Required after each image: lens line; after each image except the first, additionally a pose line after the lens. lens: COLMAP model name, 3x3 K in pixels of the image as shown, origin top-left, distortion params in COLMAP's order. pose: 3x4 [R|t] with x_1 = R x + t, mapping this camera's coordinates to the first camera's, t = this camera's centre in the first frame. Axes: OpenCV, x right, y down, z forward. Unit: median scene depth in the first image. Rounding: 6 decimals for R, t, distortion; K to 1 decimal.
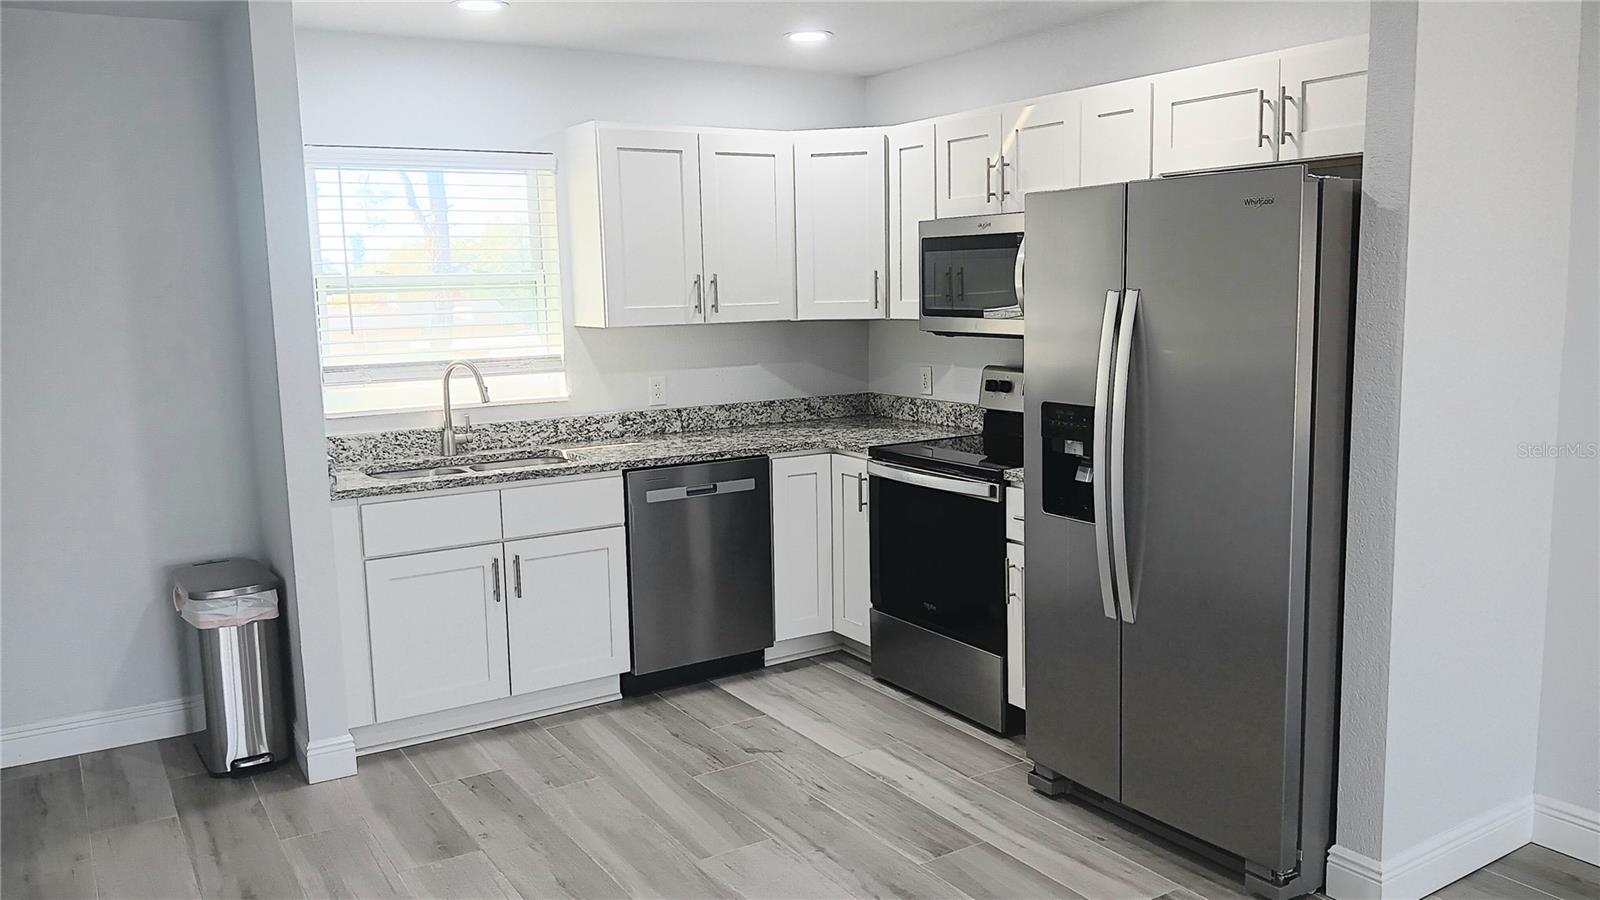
lens RADIAL K [[1236.1, 0, 802.7], [0, 1236.1, 459.2], [0, 0, 1]] dist [0.027920, -0.052305]
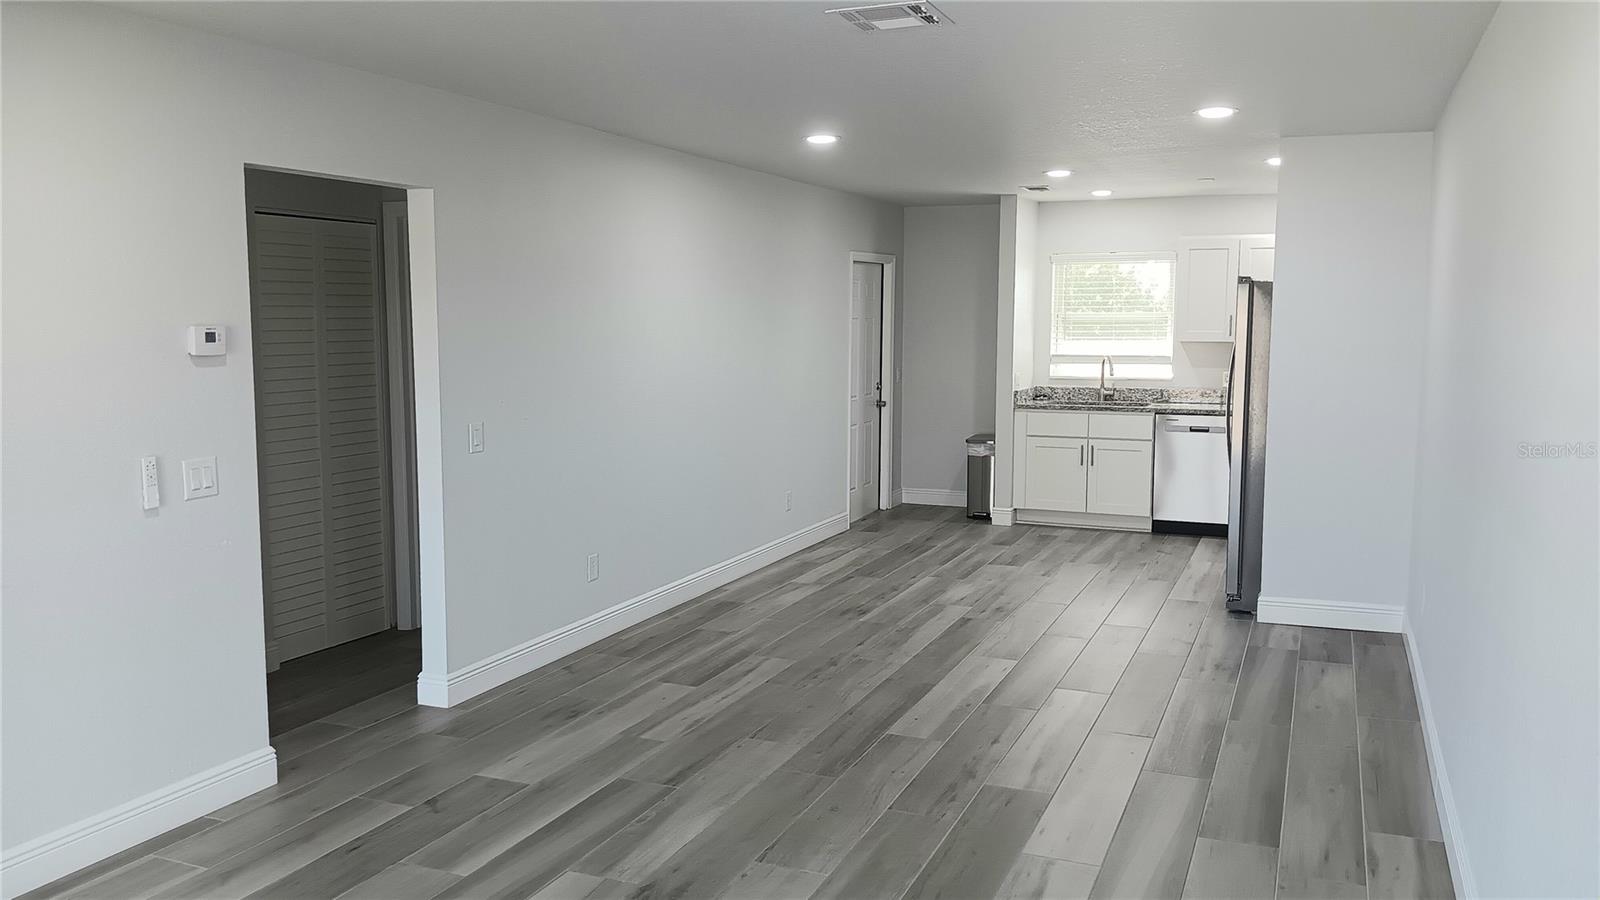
lens RADIAL K [[1236.1, 0, 796.3], [0, 1236.1, 444.6], [0, 0, 1]] dist [0.027920, -0.052305]
pose [[0.584688, 0.108361, -0.803989, 1.097069], [-0.126920, 0.991054, 0.041273, 0.048535], [0.801269, 0.077911, 0.593210, -0.625260]]
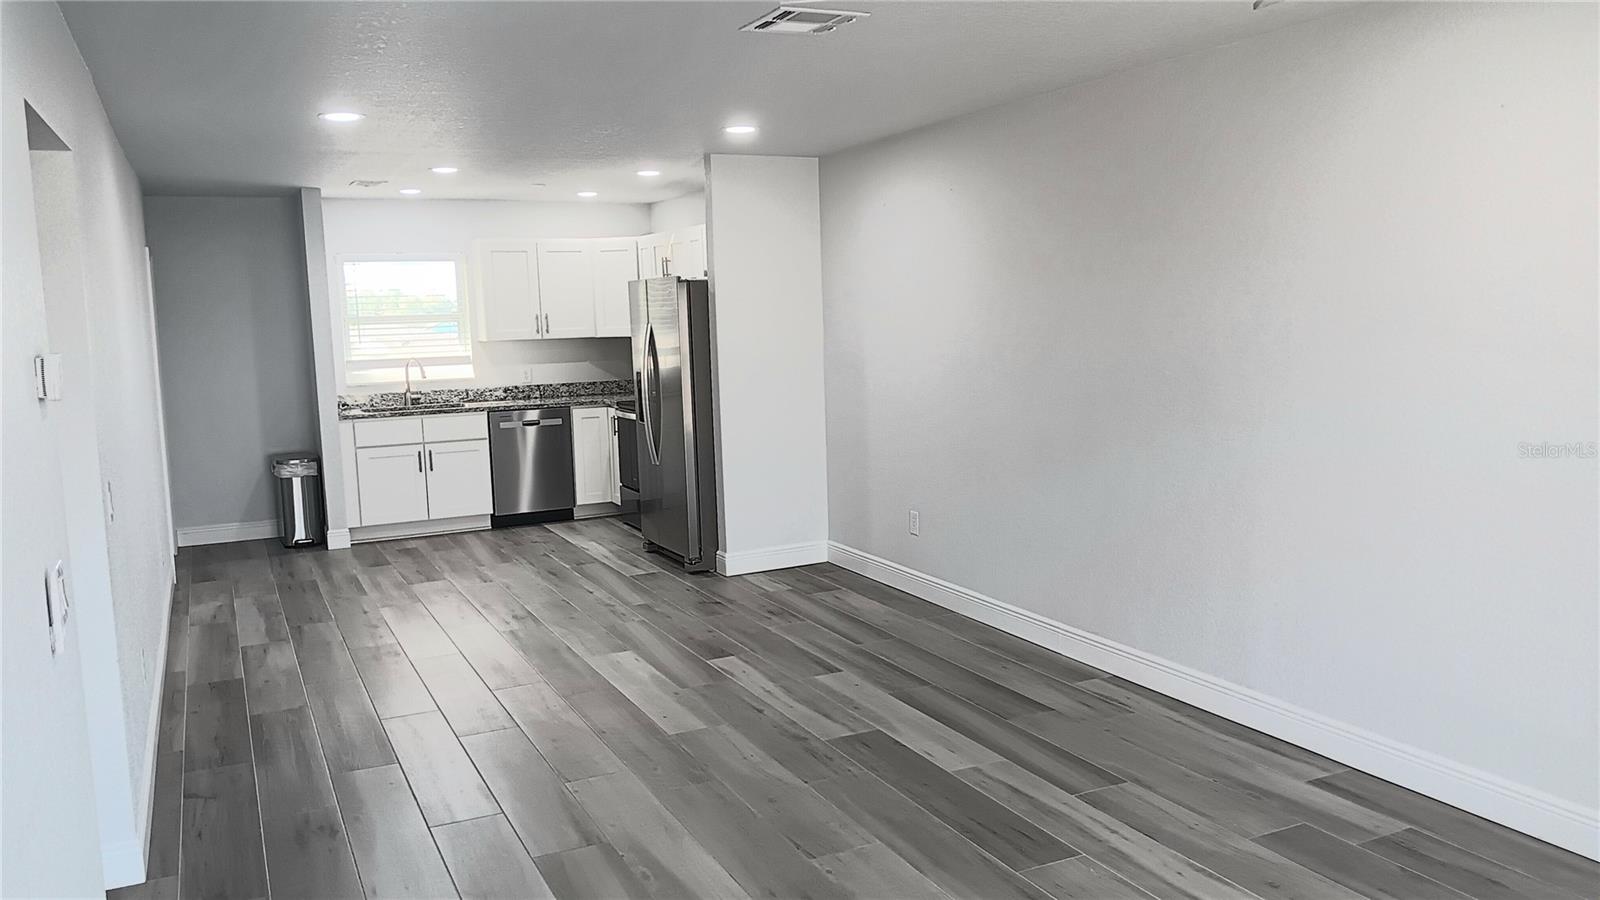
lens RADIAL K [[1236.1, 0, 805.0], [0, 1236.1, 438.4], [0, 0, 1]] dist [0.027920, -0.052305]
pose [[0.995720, 0.004516, -0.092316, 0.544843], [-0.007210, 0.999557, -0.028870, 0.104611], [0.092144, 0.029412, 0.995311, -0.941553]]
